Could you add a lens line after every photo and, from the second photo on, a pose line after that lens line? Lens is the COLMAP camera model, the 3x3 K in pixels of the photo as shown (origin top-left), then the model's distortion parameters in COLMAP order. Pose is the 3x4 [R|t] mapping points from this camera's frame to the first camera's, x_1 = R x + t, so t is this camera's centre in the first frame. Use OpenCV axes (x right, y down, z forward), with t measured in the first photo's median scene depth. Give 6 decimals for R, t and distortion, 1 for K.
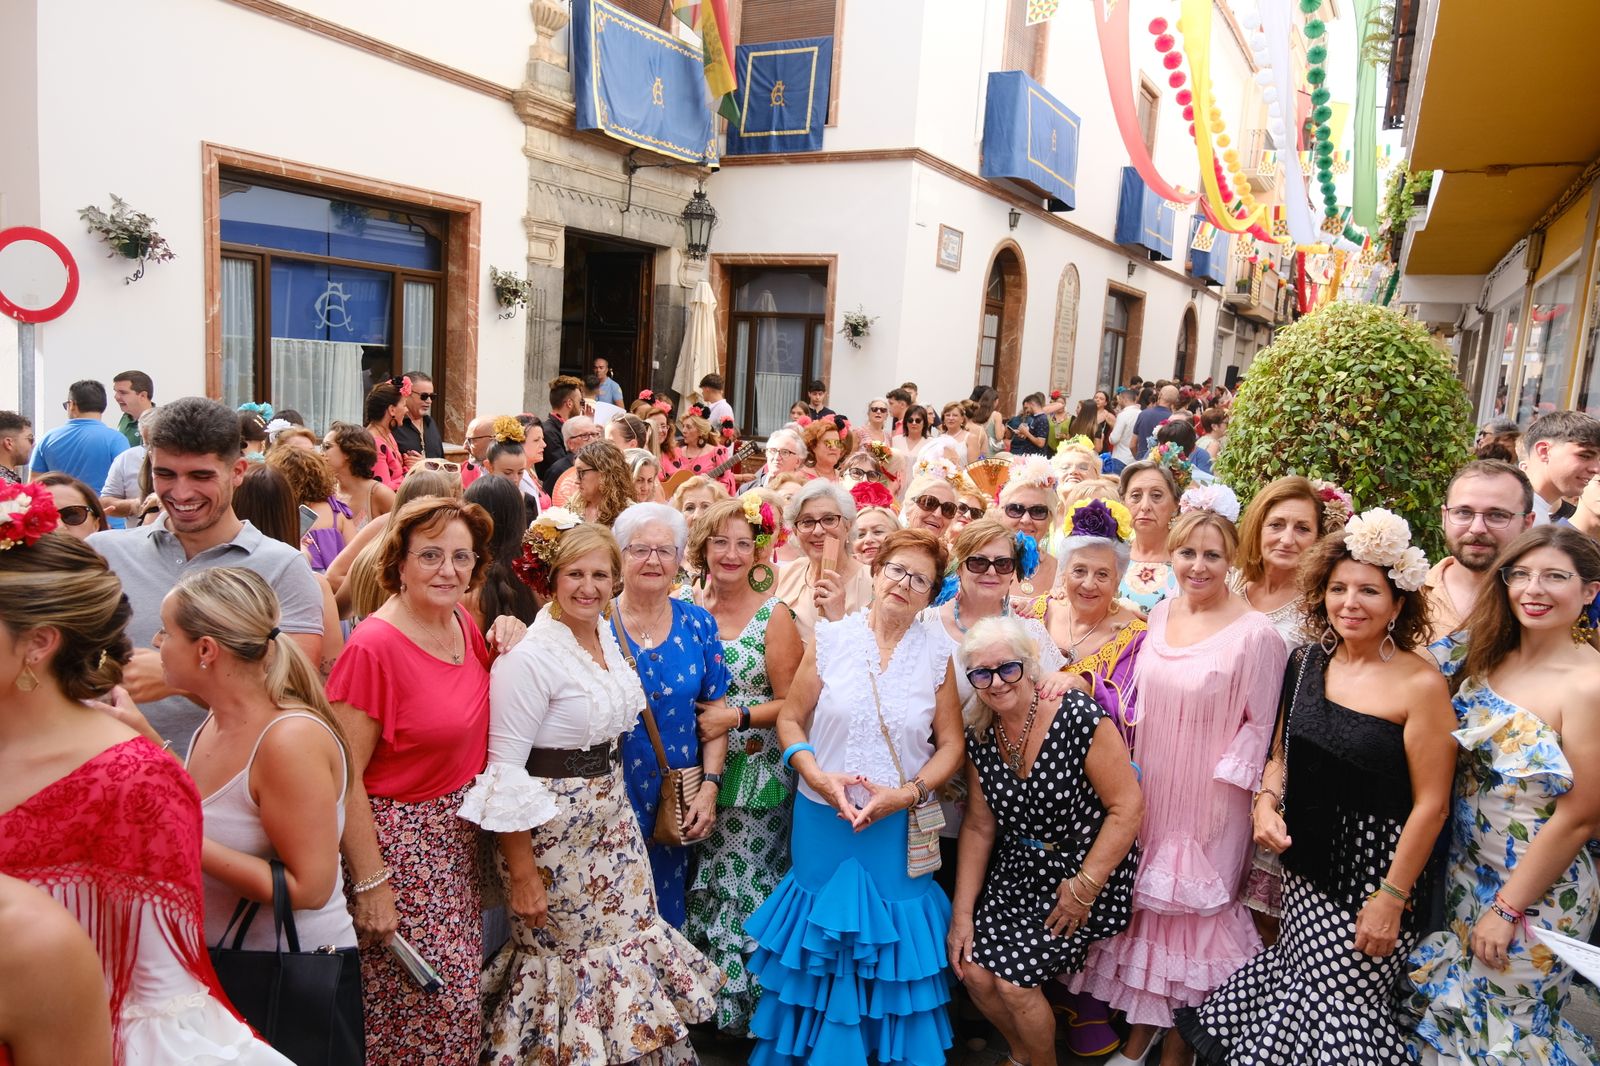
lens RADIAL K [[1086.4, 0, 804.8], [0, 1086.4, 517.2], [0, 0, 1]] dist [0.012639, 0.004262]
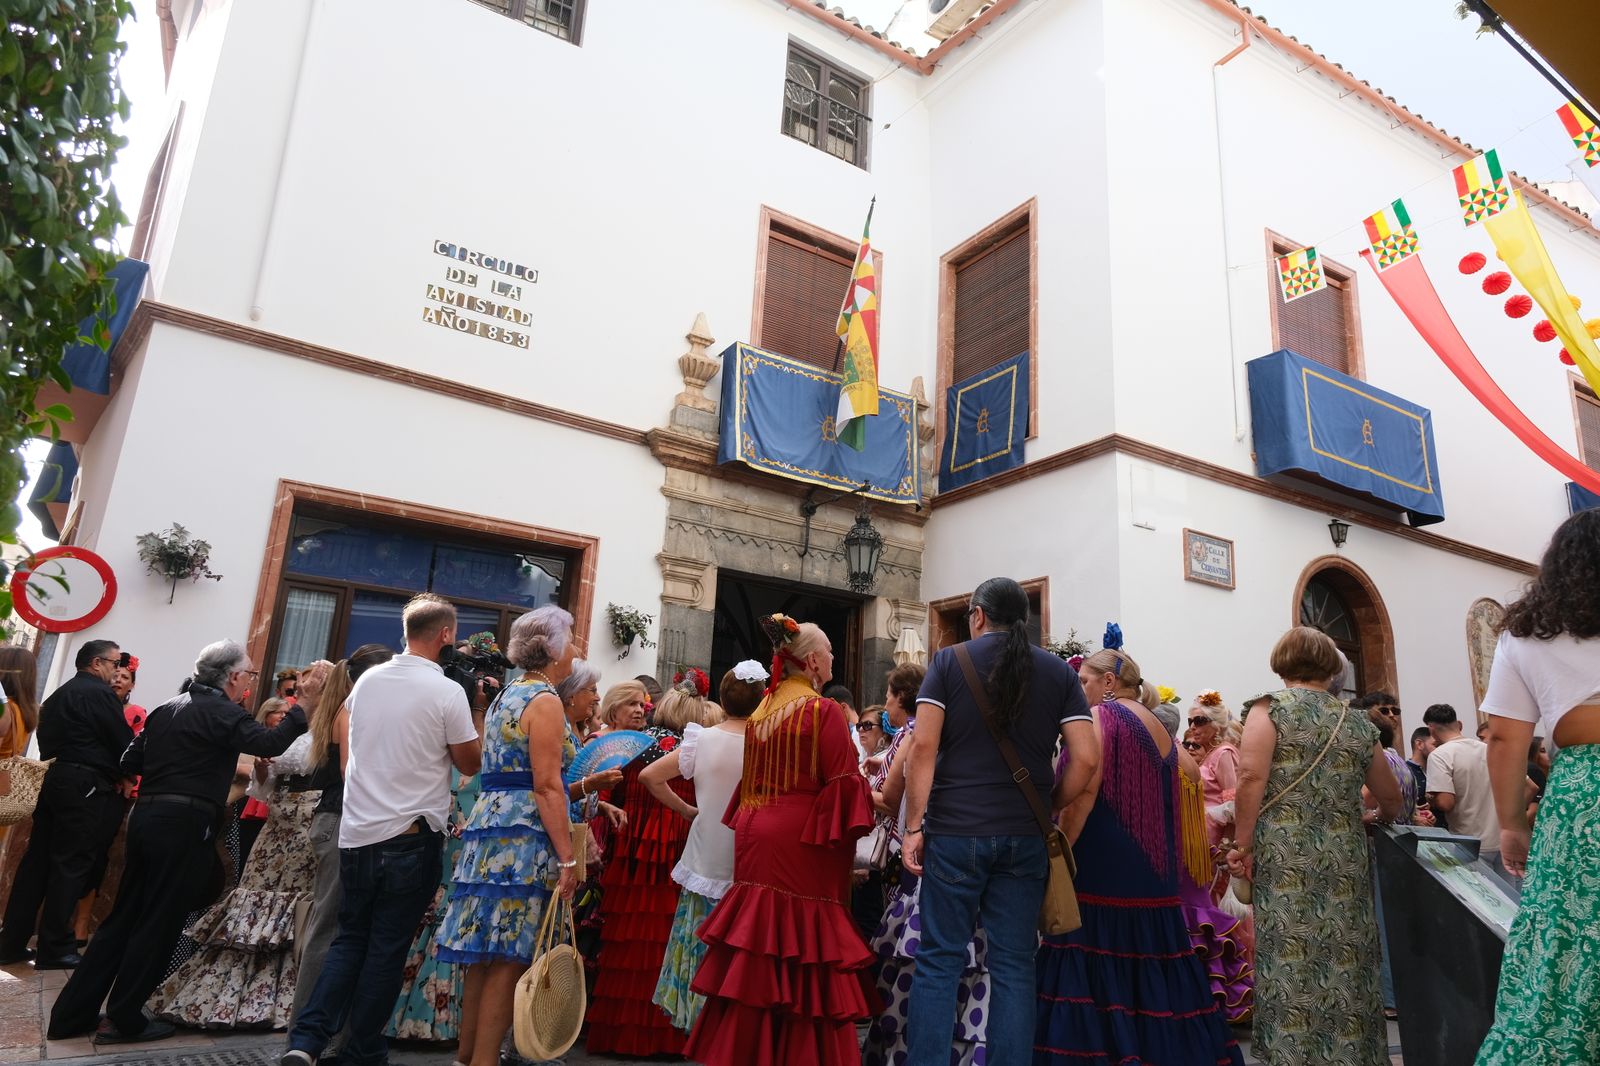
lens RADIAL K [[1086.4, 0, 804.8], [0, 1086.4, 517.2], [0, 0, 1]] dist [0.012639, 0.004262]
pose [[0.886734, -0.140835, -0.440306, 0.261718], [-0.058459, 0.910655, -0.409010, 0.069582], [0.458570, 0.388423, 0.799276, 0.274826]]
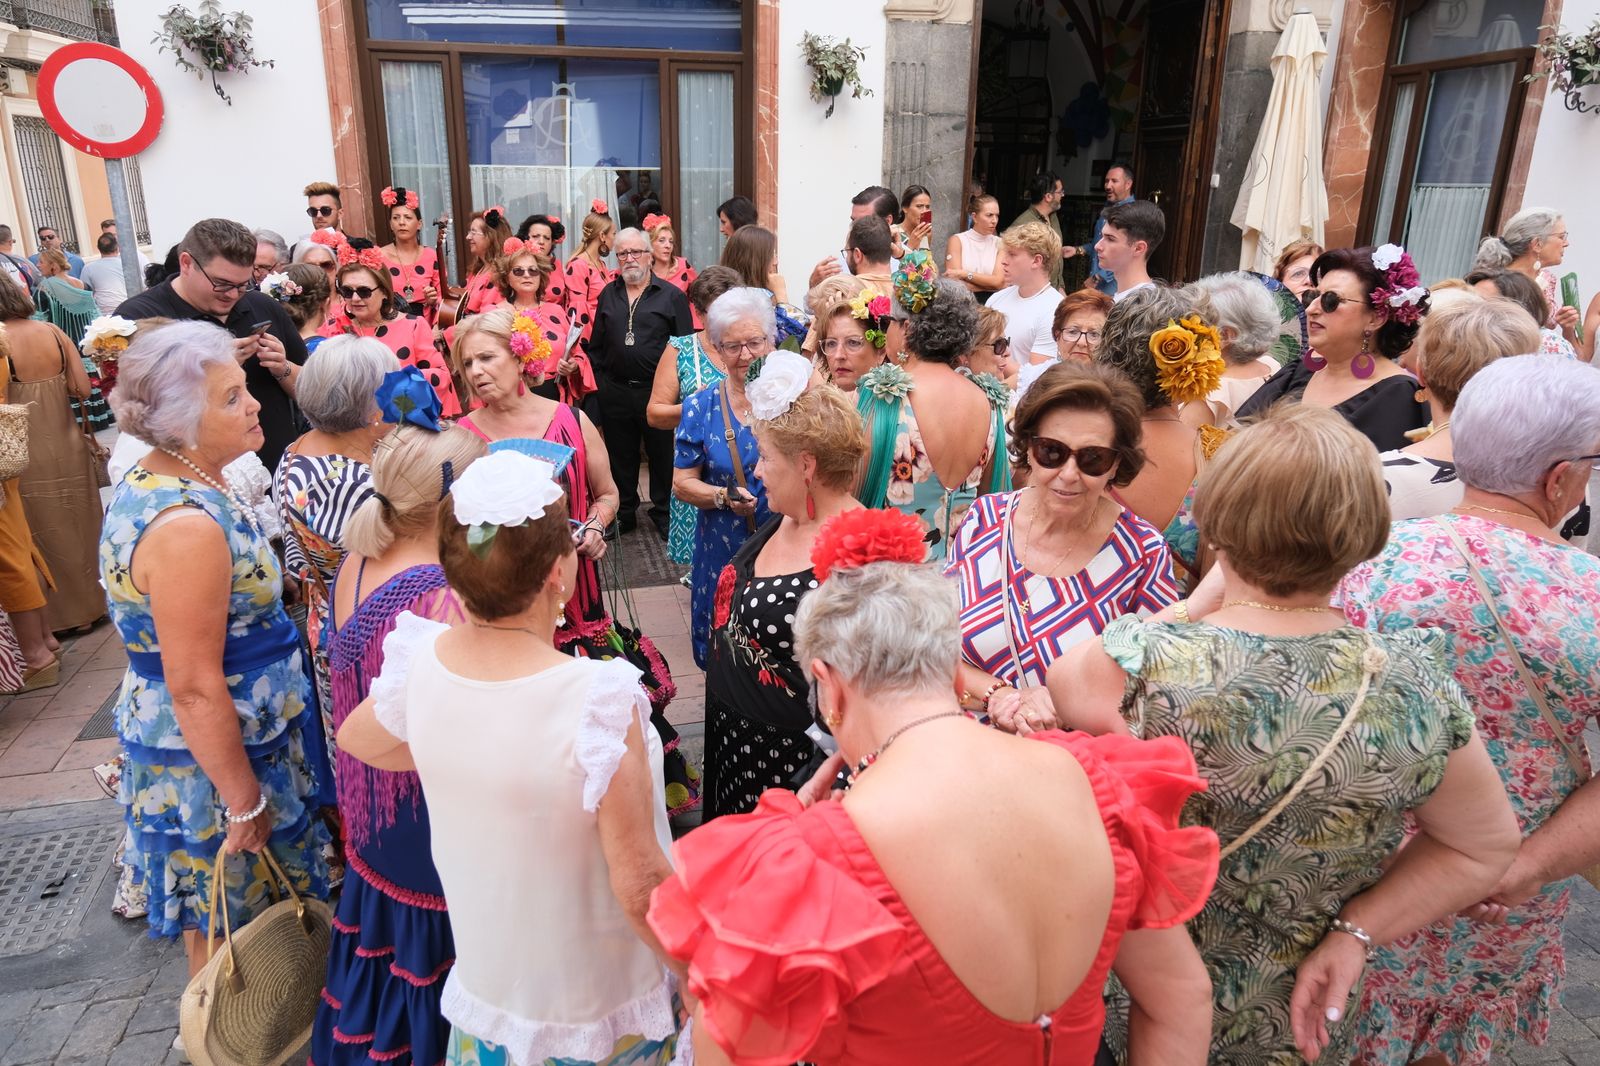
lens RADIAL K [[1086.4, 0, 804.8], [0, 1086.4, 517.2], [0, 0, 1]] dist [0.012639, 0.004262]
pose [[0.646847, 0.178856, -0.741350, 0.223760], [-0.075063, 0.982321, 0.171497, -0.053805], [0.758917, -0.055284, 0.648836, 0.518533]]
